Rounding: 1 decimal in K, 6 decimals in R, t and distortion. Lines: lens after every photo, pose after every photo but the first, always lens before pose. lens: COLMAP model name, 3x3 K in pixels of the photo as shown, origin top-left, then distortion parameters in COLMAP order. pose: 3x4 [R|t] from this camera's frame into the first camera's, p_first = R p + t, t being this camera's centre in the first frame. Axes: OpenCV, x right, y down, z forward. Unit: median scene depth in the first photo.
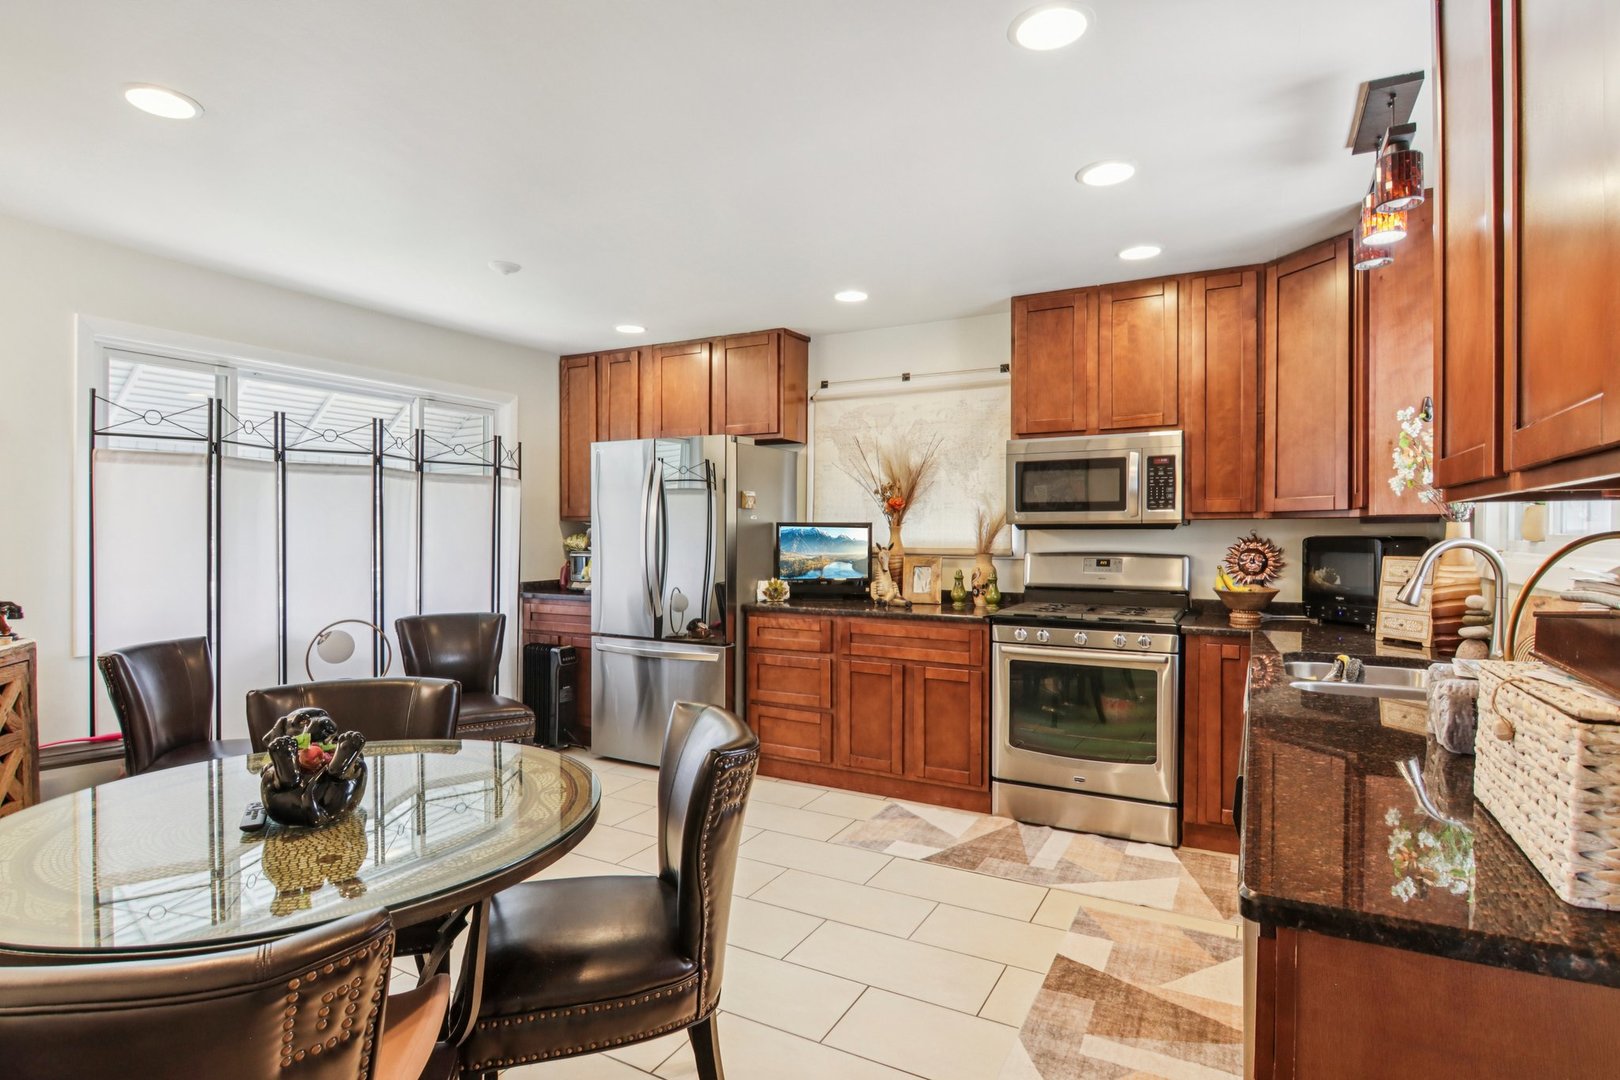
lens RADIAL K [[831.8, 0, 802.2], [0, 831.8, 533.9], [0, 0, 1]] dist [0.000781, 0.000127]
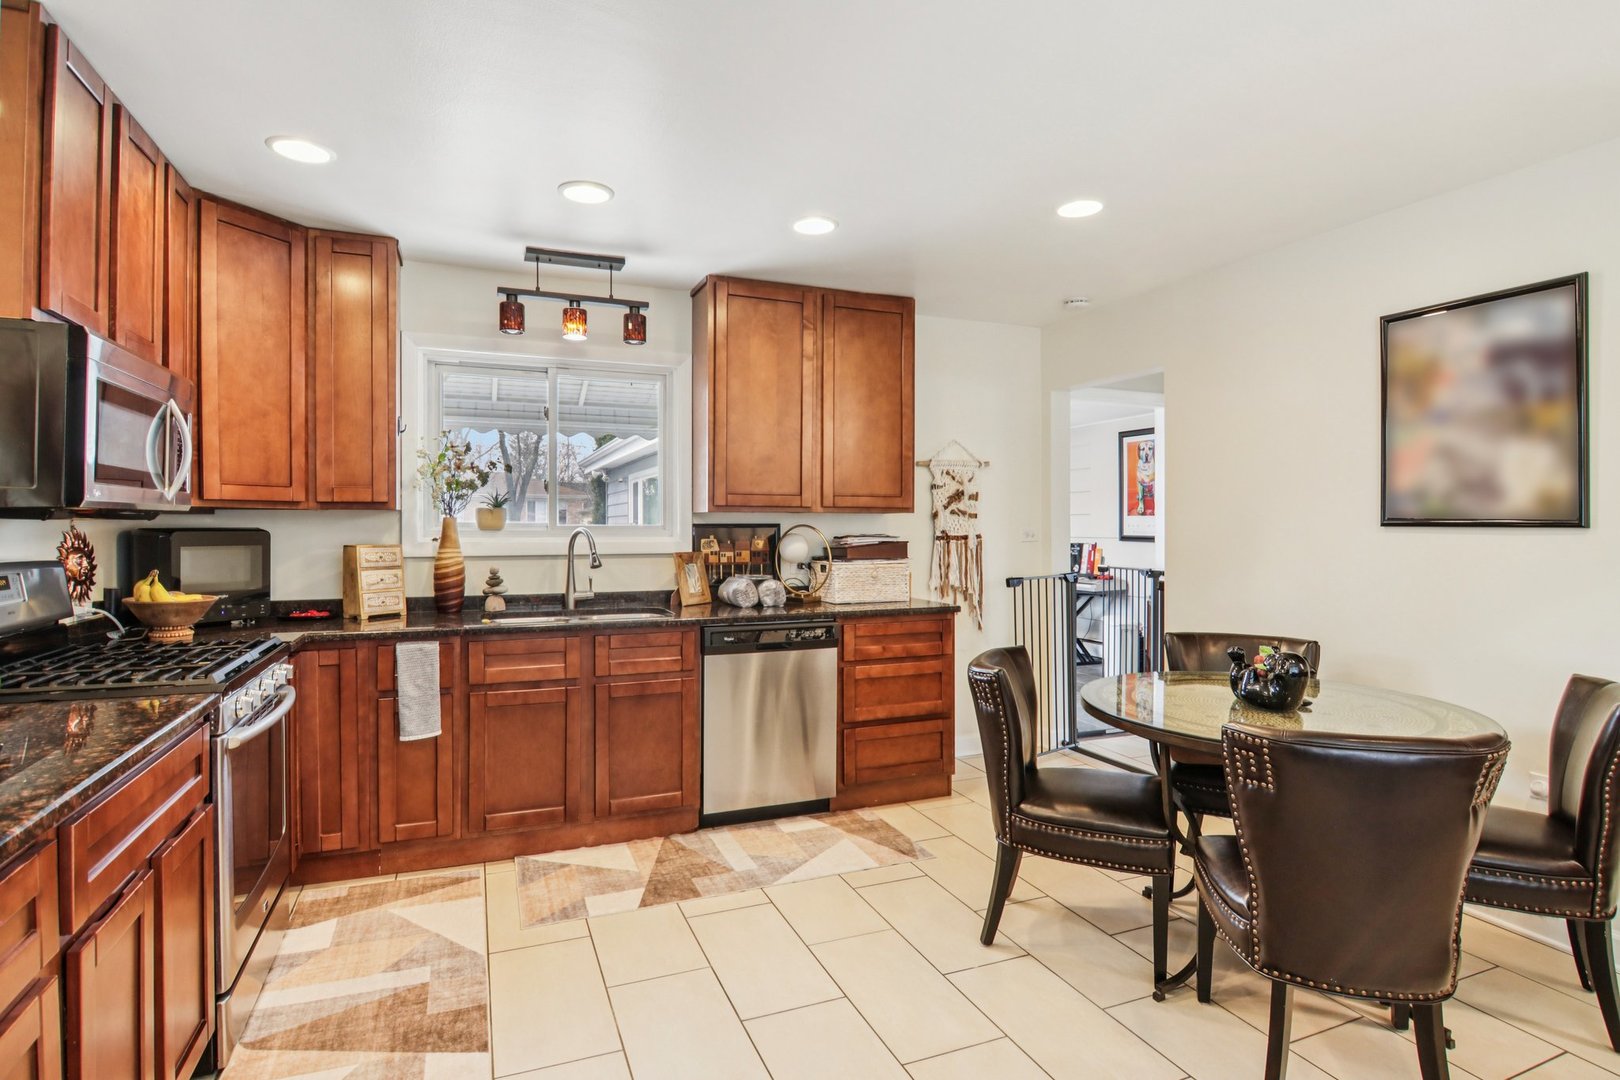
lens RADIAL K [[831.8, 0, 804.2], [0, 831.8, 529.3], [0, 0, 1]] dist [0.000781, 0.000127]
pose [[-0.770331, -0.005703, 0.637618, -0.454177], [0.001733, 0.999938, 0.011037, -0.005600], [-0.637641, 0.009607, -0.770273, 1.384536]]
